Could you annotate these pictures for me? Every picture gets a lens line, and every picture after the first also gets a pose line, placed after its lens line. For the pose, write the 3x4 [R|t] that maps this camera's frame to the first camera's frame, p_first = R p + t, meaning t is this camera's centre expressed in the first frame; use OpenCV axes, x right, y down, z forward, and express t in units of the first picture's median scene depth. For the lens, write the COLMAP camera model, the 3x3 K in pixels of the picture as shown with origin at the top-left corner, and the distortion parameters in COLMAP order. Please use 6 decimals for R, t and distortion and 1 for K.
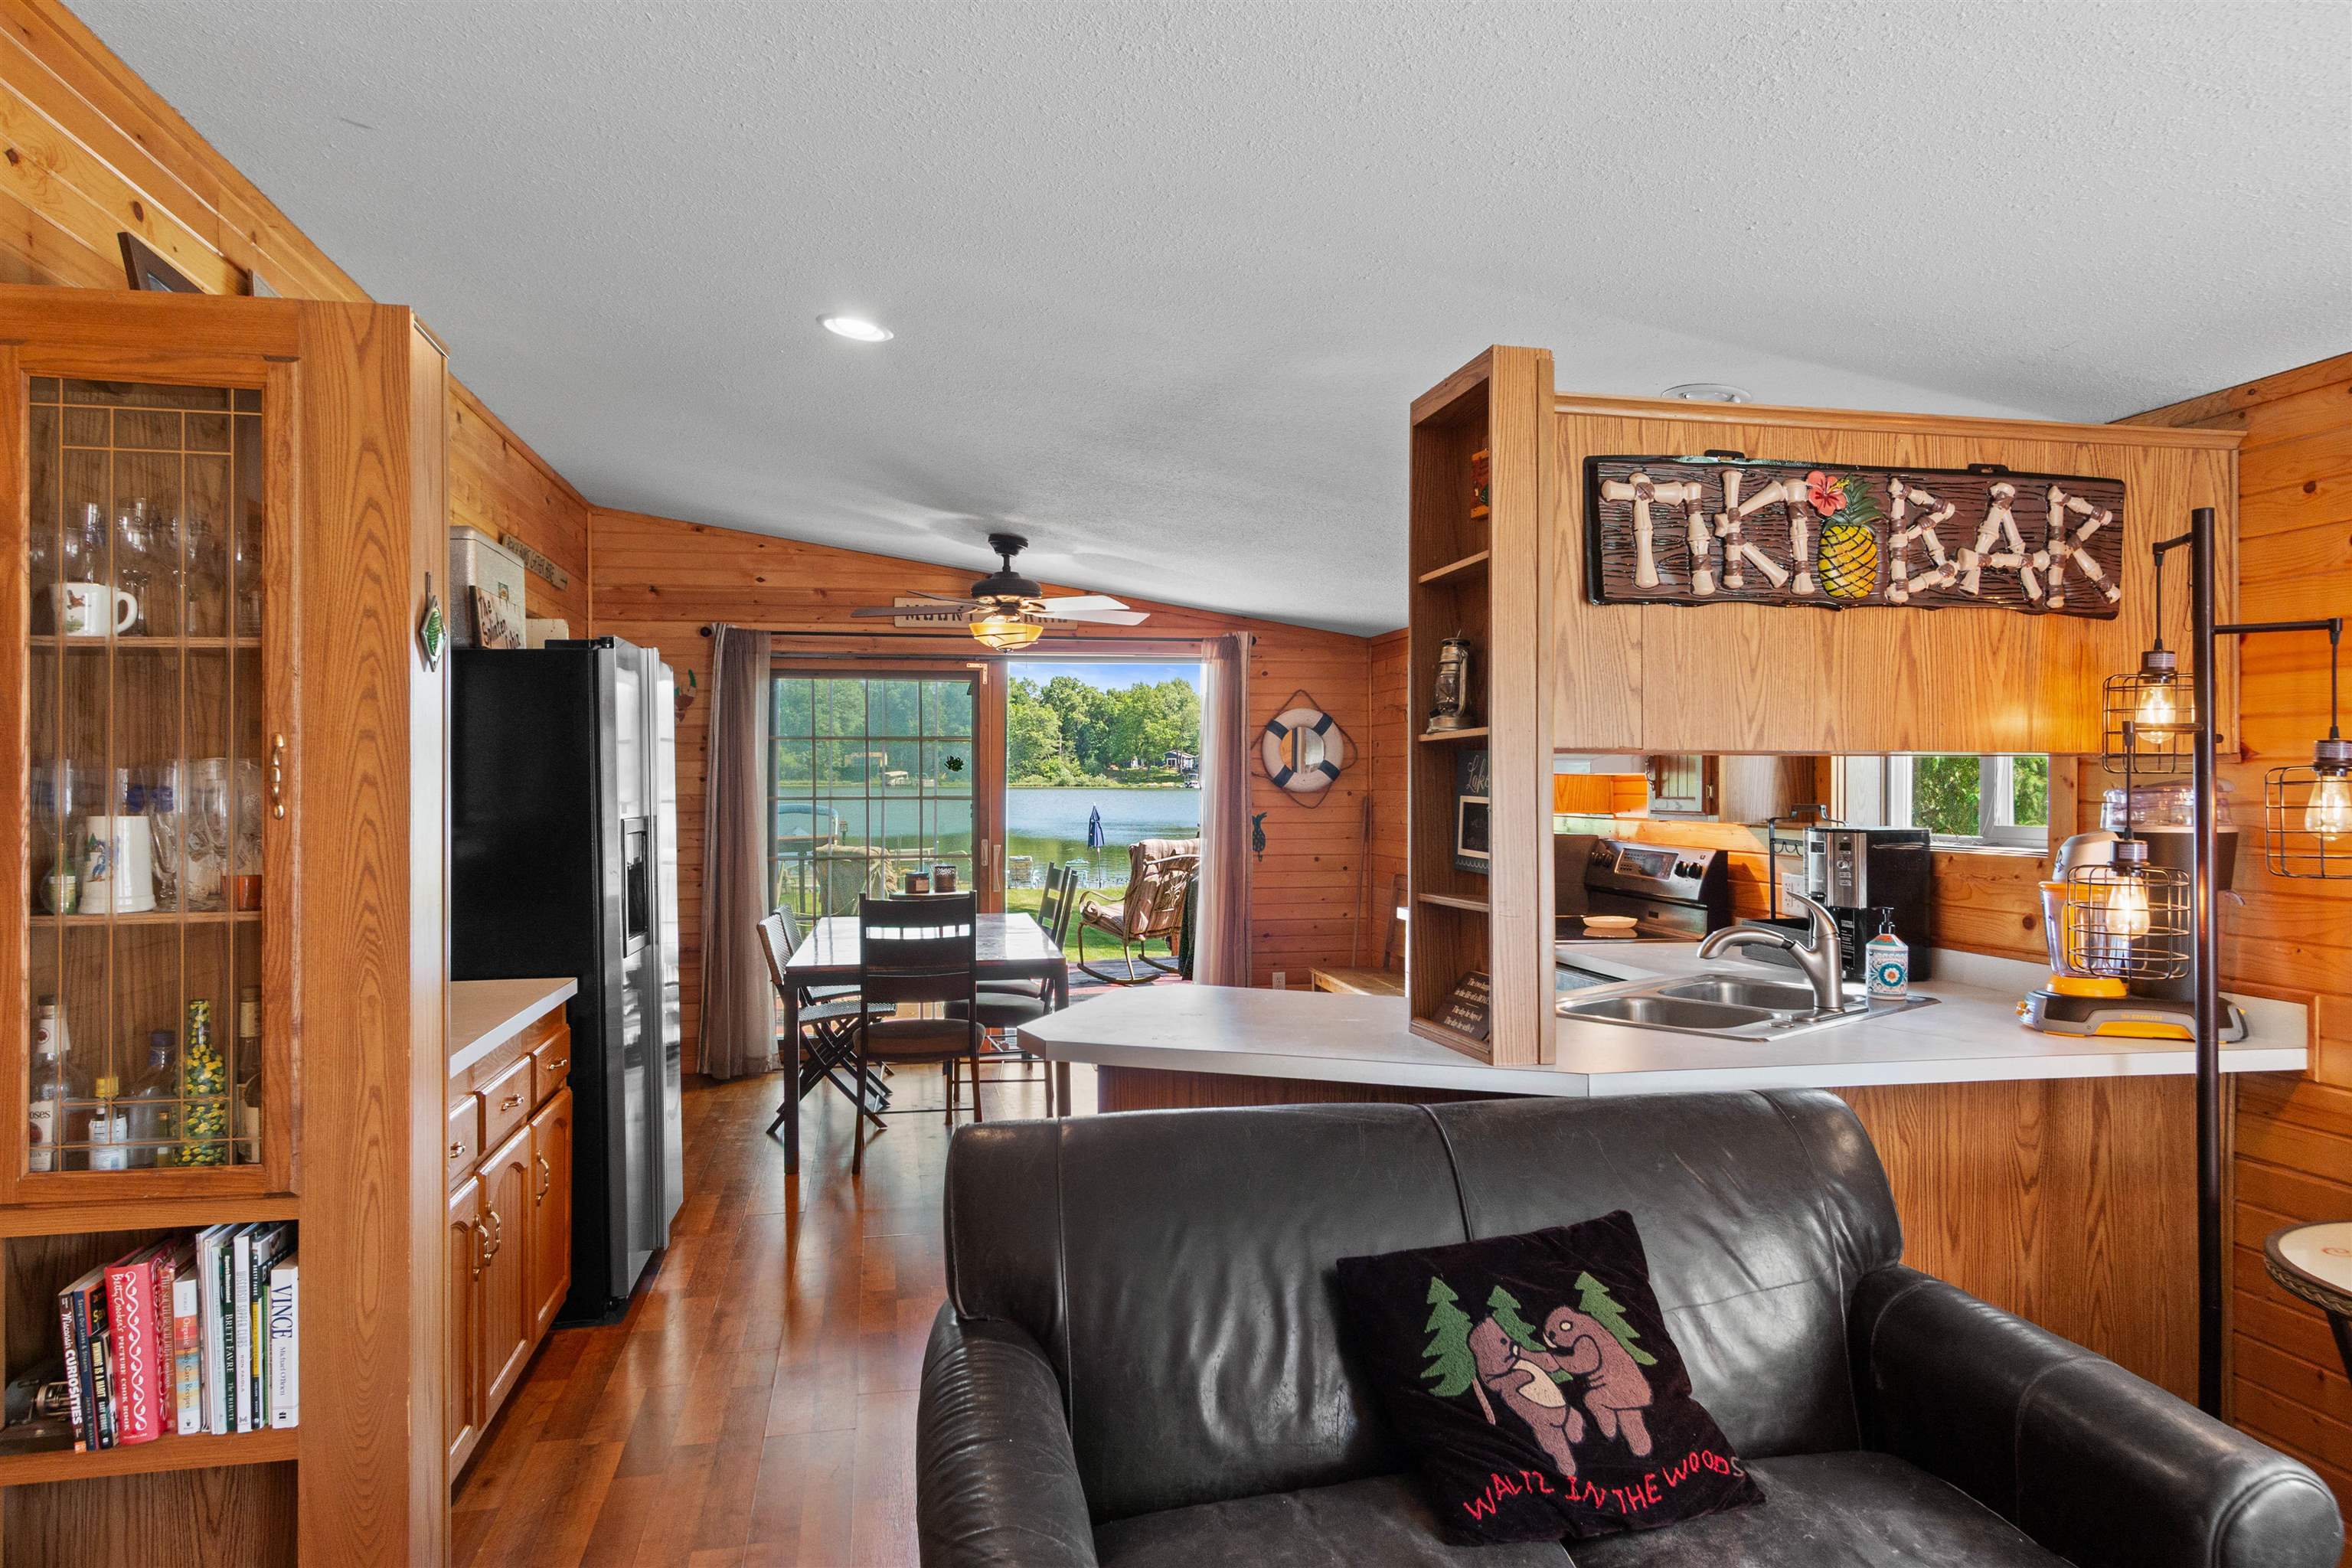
lens RADIAL K [[1504.2, 0, 1159.4], [0, 1504.2, 775.8], [0, 0, 1]] dist [-0.001506, -0.000035]
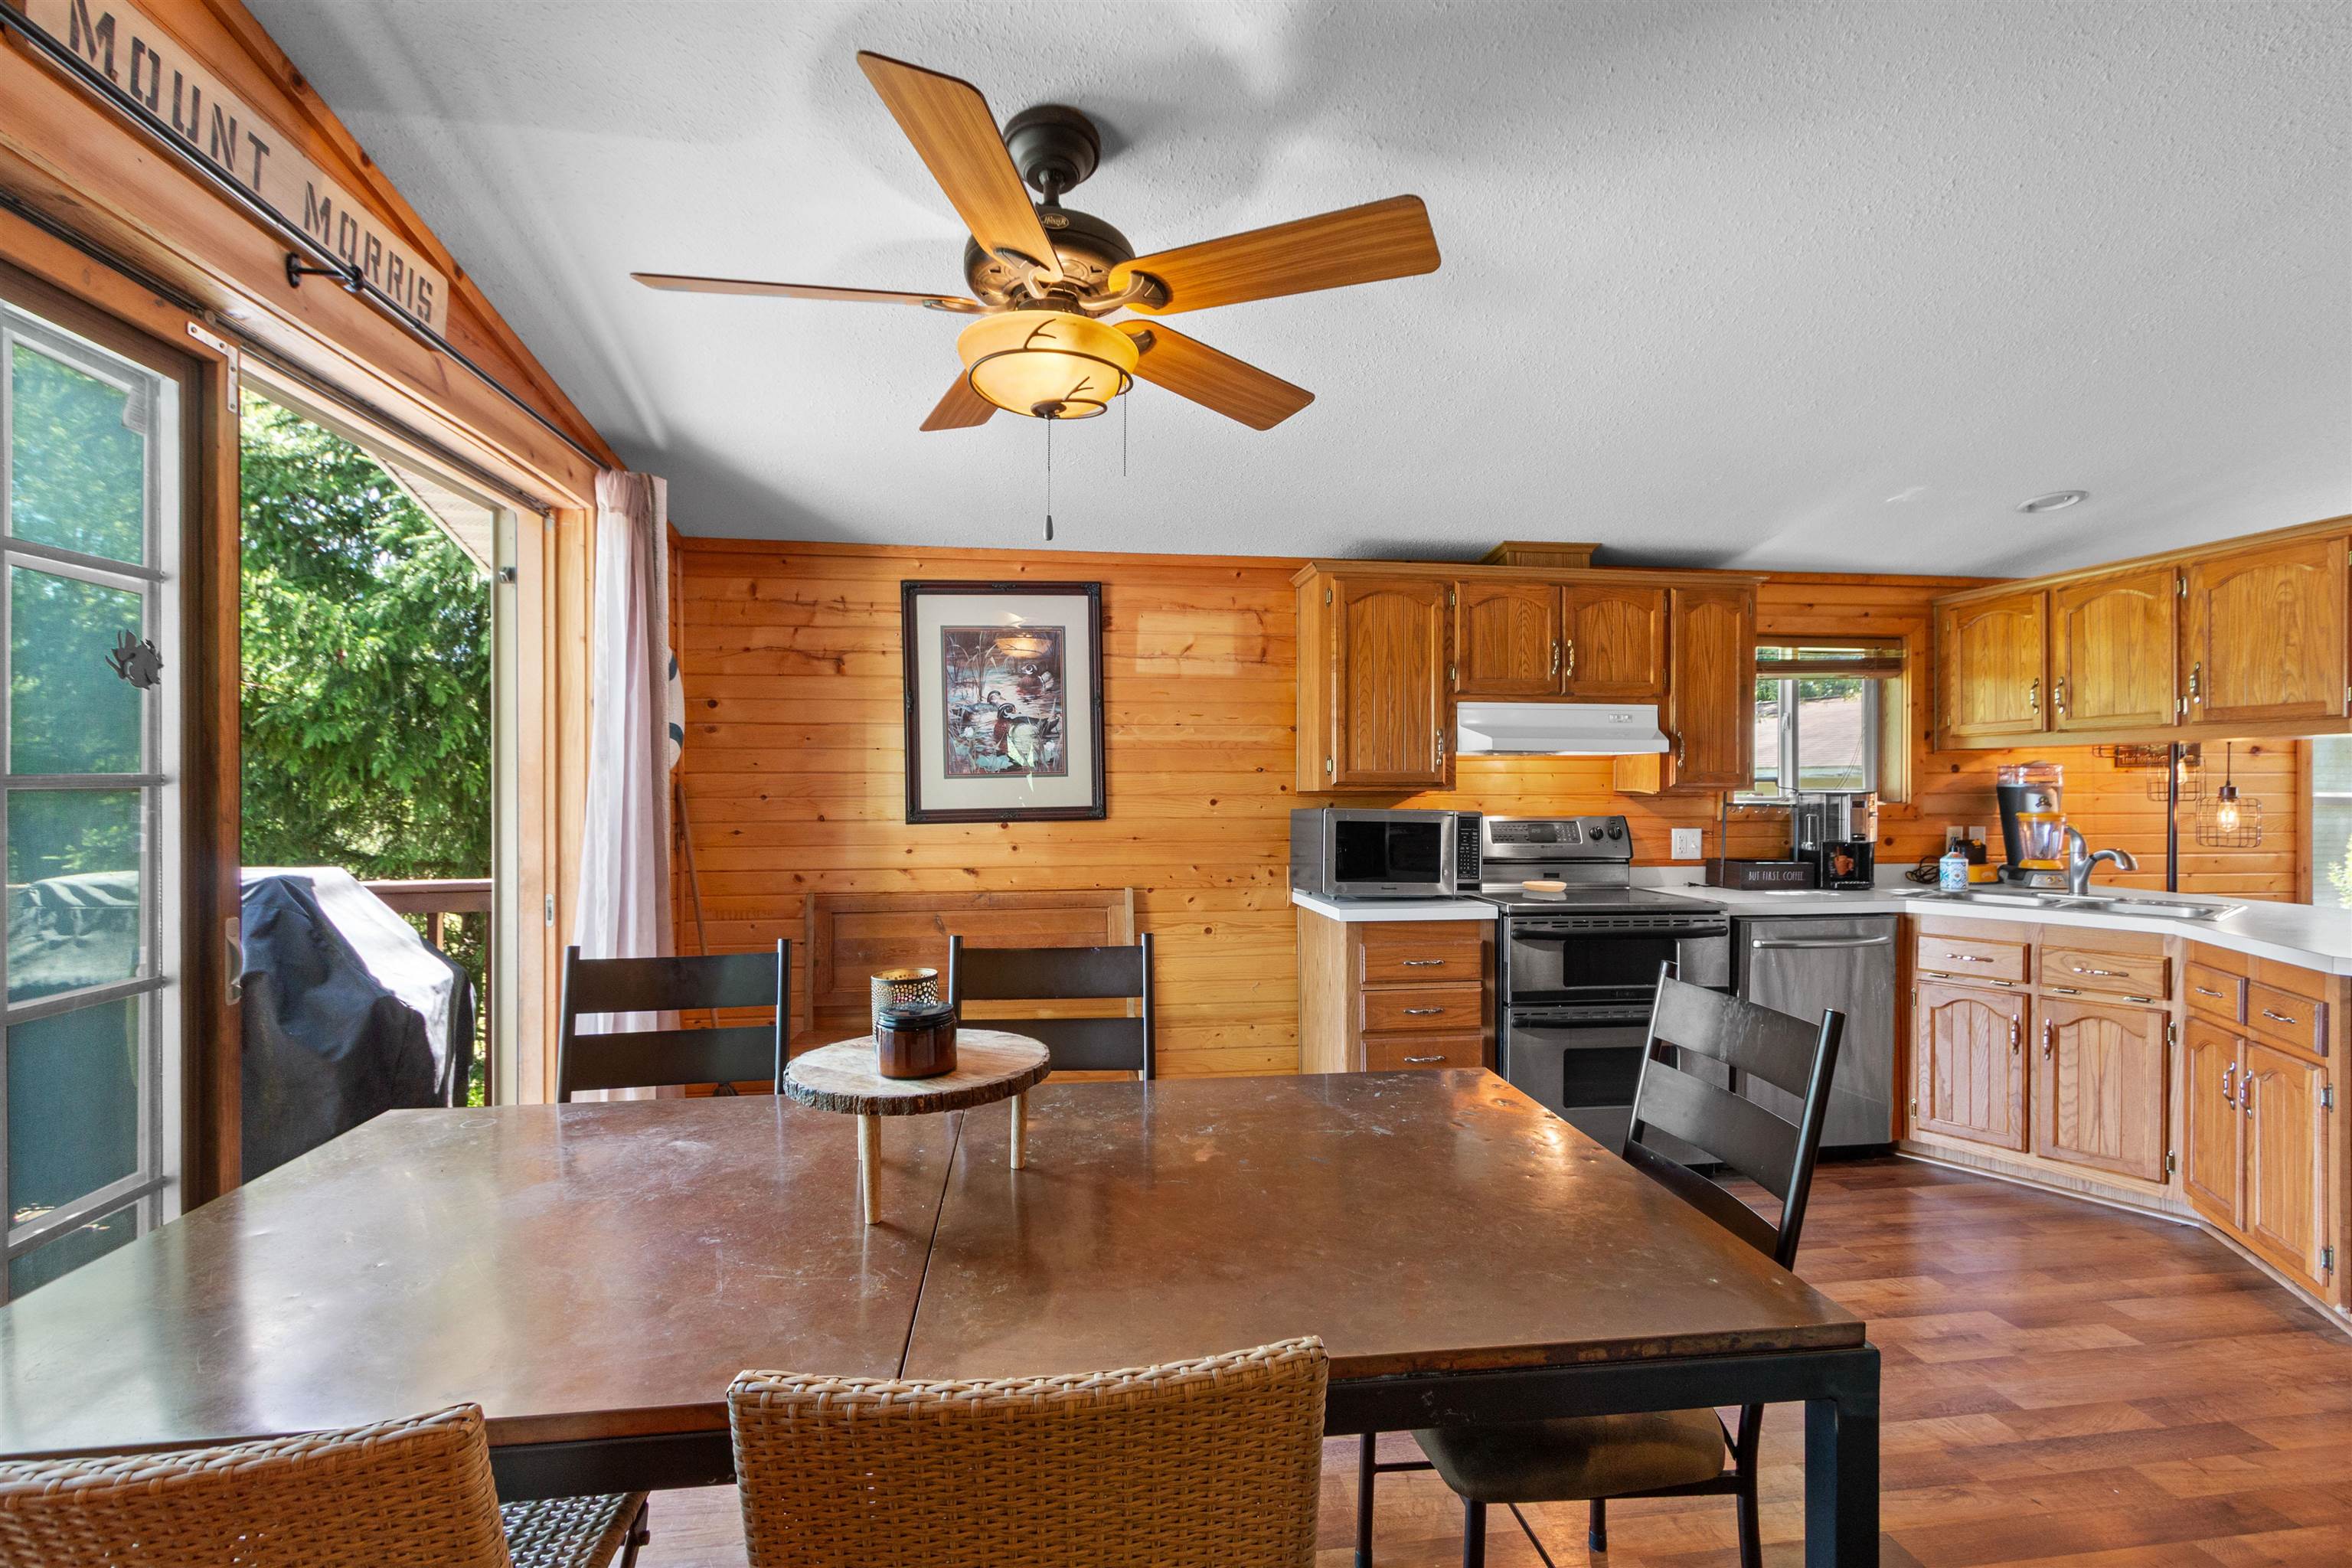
lens RADIAL K [[1091.3, 0, 1179.1], [0, 1091.3, 779.5], [0, 0, 1]] dist [0.004224, 0.000057]
pose [[0.031280, 0.002924, 0.999506, -0.401620], [-0.002486, 0.999993, -0.002848, 0.016490], [-0.999508, -0.002395, 0.031287, 0.972561]]
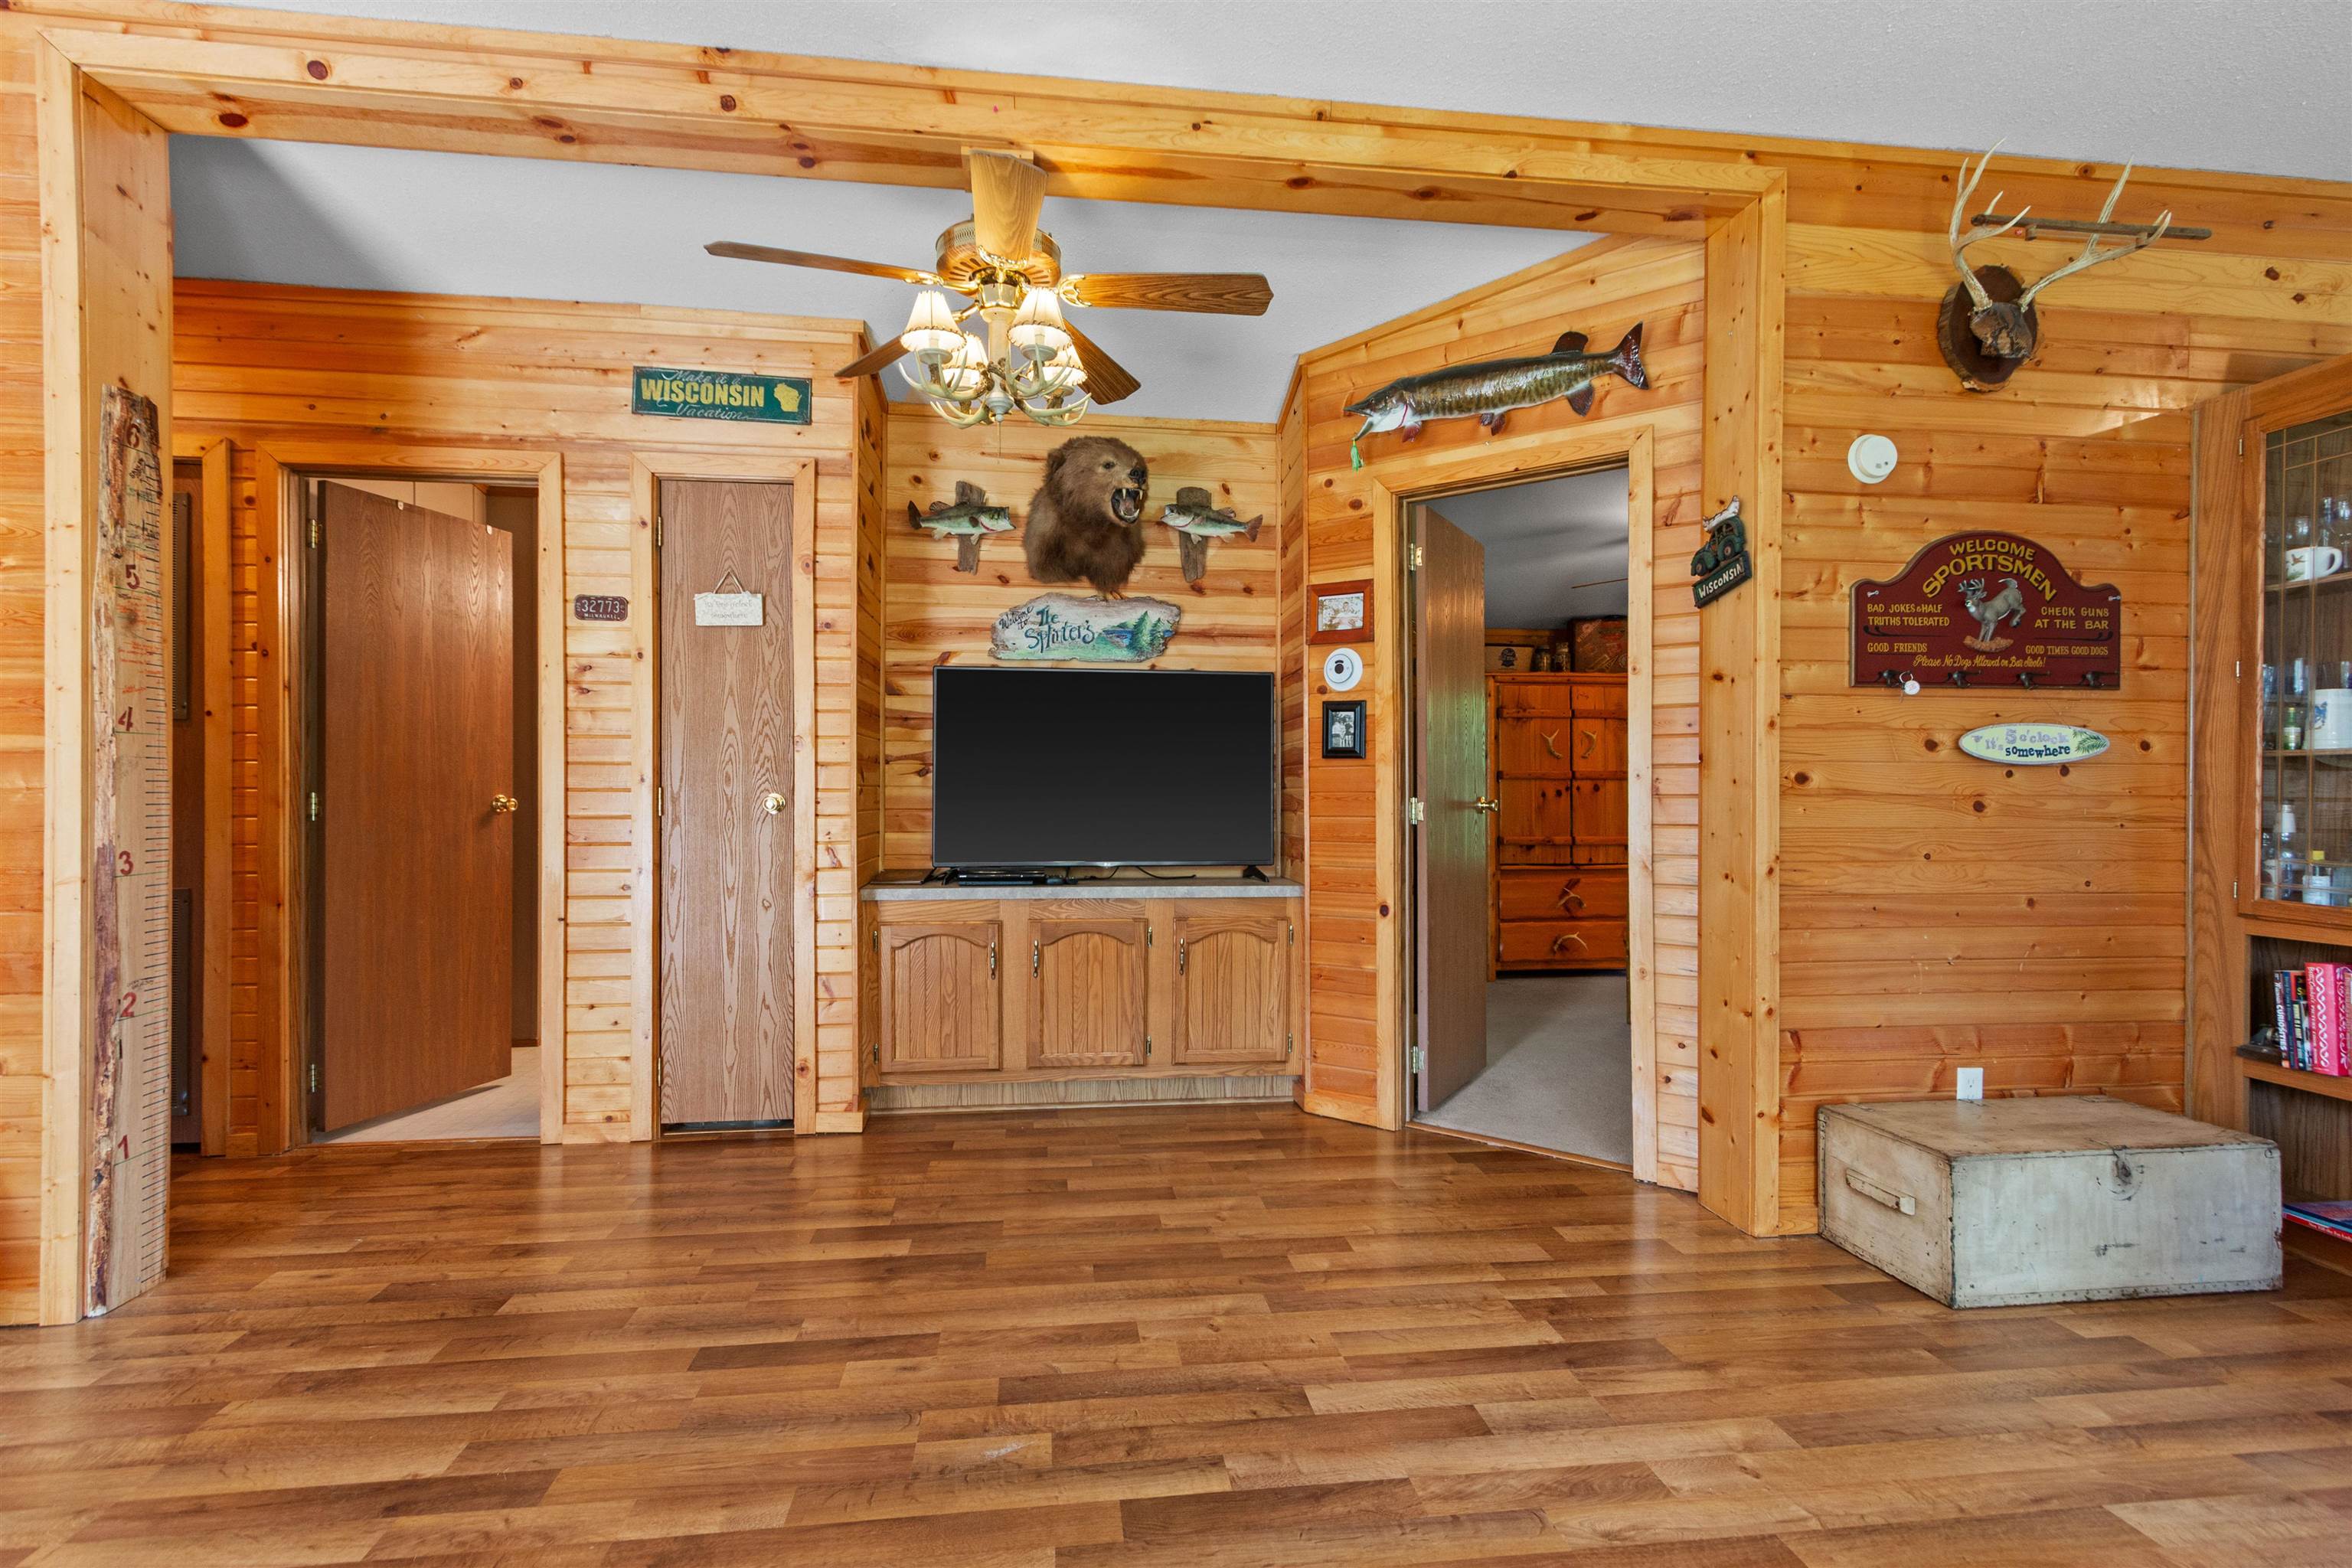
lens RADIAL K [[1105.3, 0, 1176.0], [0, 1105.3, 784.0], [0, 0, 1]] dist [0.006217, 0.000414]
pose [[-0.058157, 0.001413, -0.998306, 0.206148], [-0.000450, 0.999999, 0.001442, 0.046463], [0.998307, 0.000533, -0.058156, -0.056588]]
